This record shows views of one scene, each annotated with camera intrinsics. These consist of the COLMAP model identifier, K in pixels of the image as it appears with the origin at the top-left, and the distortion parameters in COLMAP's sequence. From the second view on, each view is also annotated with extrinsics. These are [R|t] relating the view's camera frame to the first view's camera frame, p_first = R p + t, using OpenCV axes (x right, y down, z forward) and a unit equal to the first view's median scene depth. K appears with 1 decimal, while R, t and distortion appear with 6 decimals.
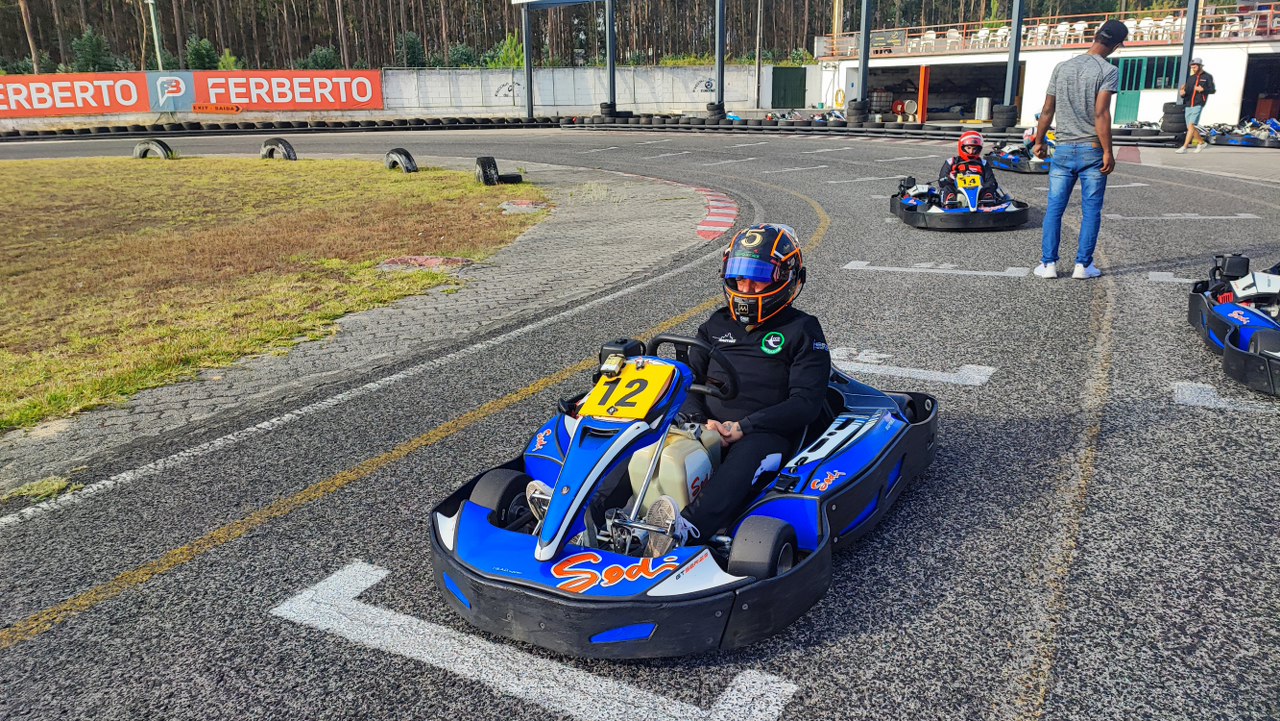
lens RADIAL K [[905.9, 0, 650.7], [0, 905.9, 362.5], [0, 0, 1]] dist [0.045867, -0.062312]
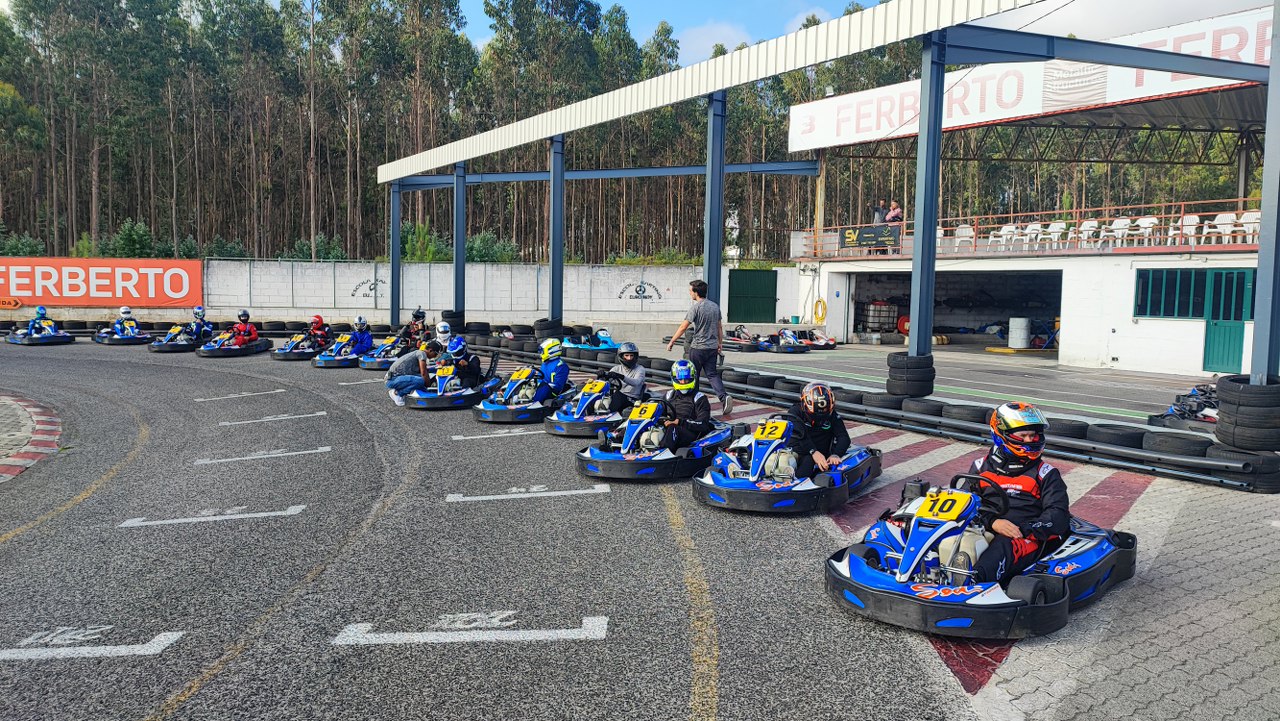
lens RADIAL K [[905.9, 0, 644.4], [0, 905.9, 384.9], [0, 0, 1]] dist [0.045867, -0.062312]
pose [[0.987961, 0.043303, -0.148519, 0.205744], [-0.069313, 0.982178, -0.174705, -0.107239], [0.138307, 0.182896, 0.973355, 0.316205]]
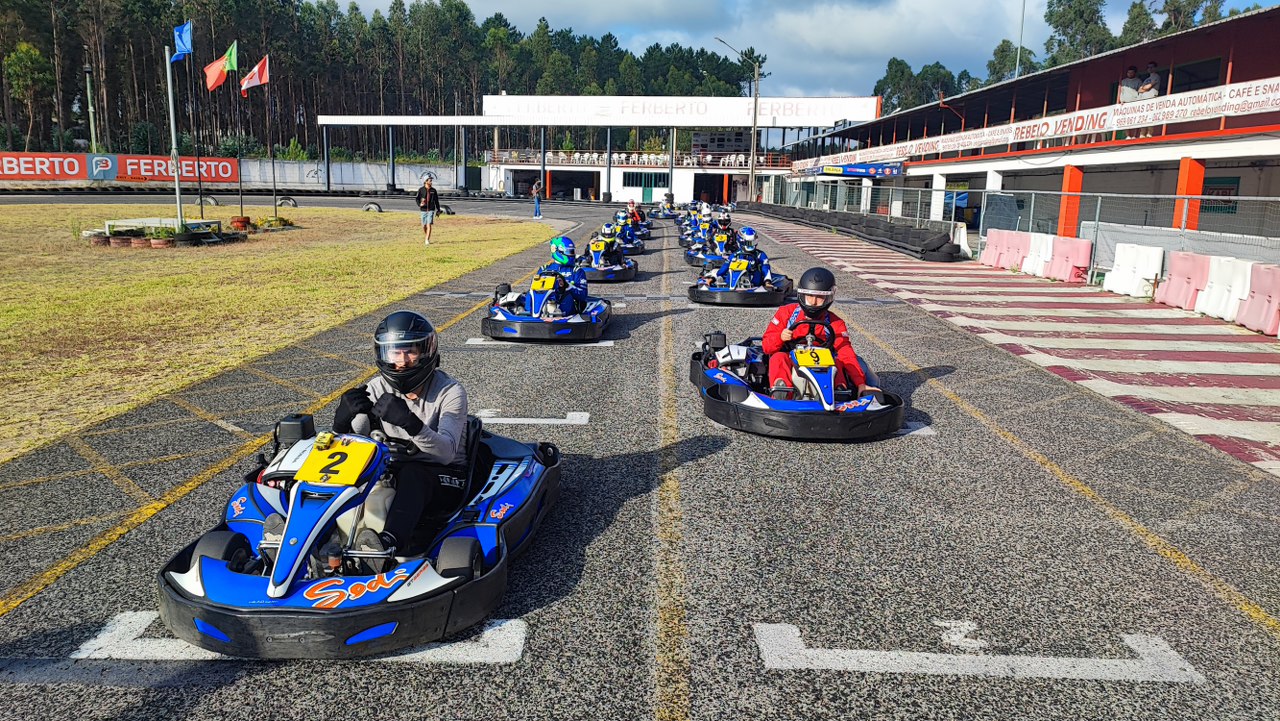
lens RADIAL K [[905.9, 0, 643.2], [0, 905.9, 362.4], [0, 0, 1]] dist [0.045867, -0.062312]
pose [[0.885832, -0.055507, 0.460674, -0.434099], [0.095780, 0.993311, -0.064490, 0.217194], [-0.454013, 0.101250, 0.885224, -0.741203]]
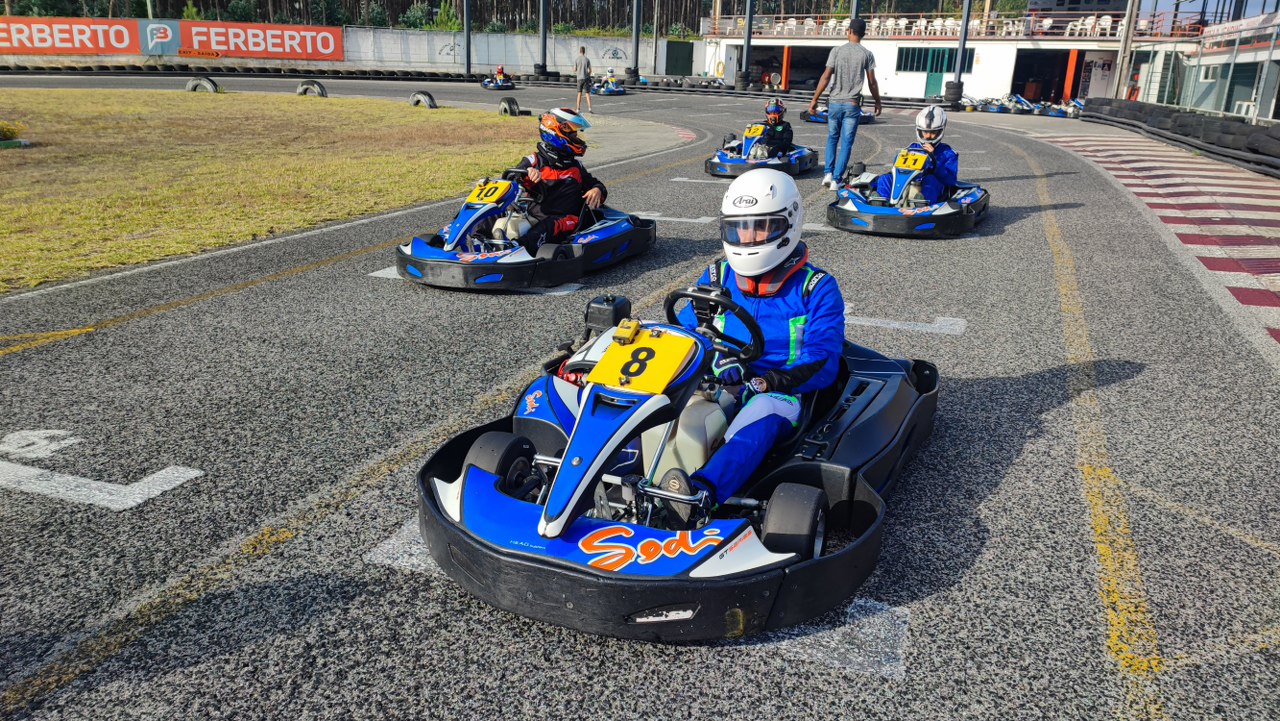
lens RADIAL K [[905.9, 0, 645.7], [0, 905.9, 356.8], [0, 0, 1]] dist [0.045867, -0.062312]
pose [[0.988760, -0.002831, 0.149484, -0.087958], [-0.001380, 0.999605, 0.028062, 0.073232], [-0.149504, -0.027953, 0.988366, -0.241630]]
